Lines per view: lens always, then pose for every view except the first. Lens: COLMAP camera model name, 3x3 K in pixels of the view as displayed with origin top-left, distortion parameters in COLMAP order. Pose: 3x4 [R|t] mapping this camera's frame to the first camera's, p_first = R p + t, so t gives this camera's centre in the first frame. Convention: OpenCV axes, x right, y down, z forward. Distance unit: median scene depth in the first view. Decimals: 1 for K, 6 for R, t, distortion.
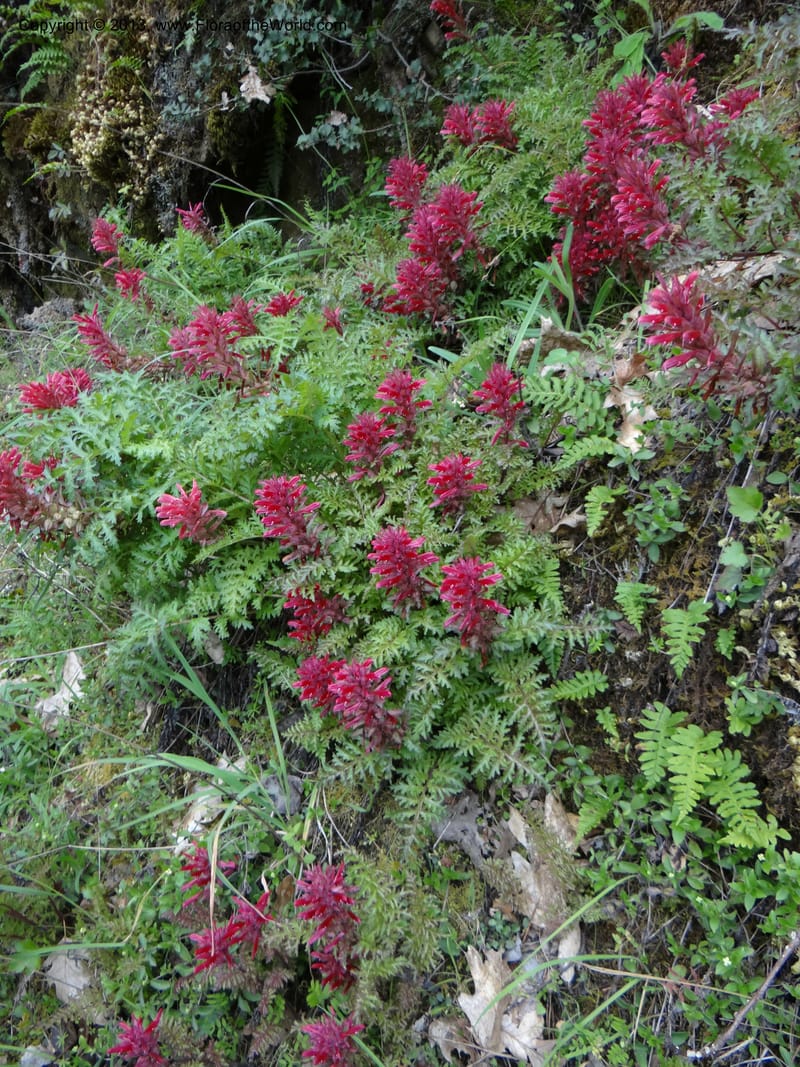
lens RADIAL K [[865.9, 0, 400.0], [0, 865.9, 533.5], [0, 0, 1]] dist [-0.002338, 0.001783]
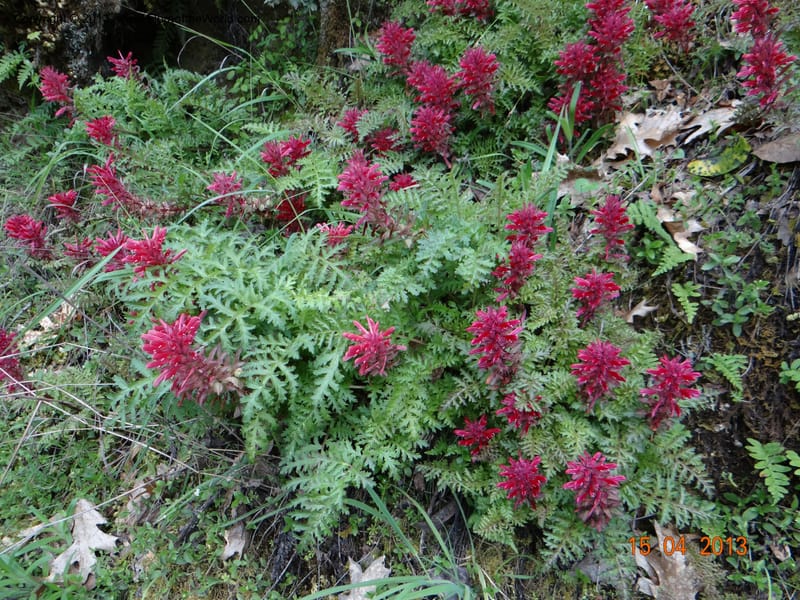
lens RADIAL K [[649.2, 0, 400.0], [0, 649.2, 300.0], [0, 0, 1]] dist [-0.002338, 0.001783]
pose [[0.896226, -0.133252, 0.423110, -0.376846], [0.132510, 0.990687, 0.031321, -0.077788], [-0.423343, 0.027996, 0.905537, 0.187798]]
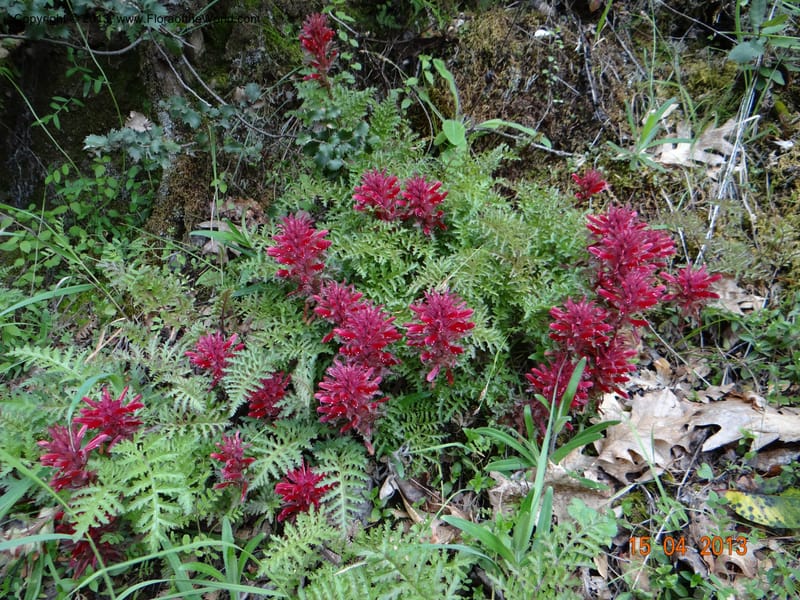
lens RADIAL K [[649.2, 0, 400.0], [0, 649.2, 300.0], [0, 0, 1]] dist [-0.002338, 0.001783]
pose [[0.716368, 0.029846, 0.697084, -0.302325], [0.063912, 0.992077, -0.108157, -0.266874], [-0.694789, 0.122033, 0.708785, 0.491724]]
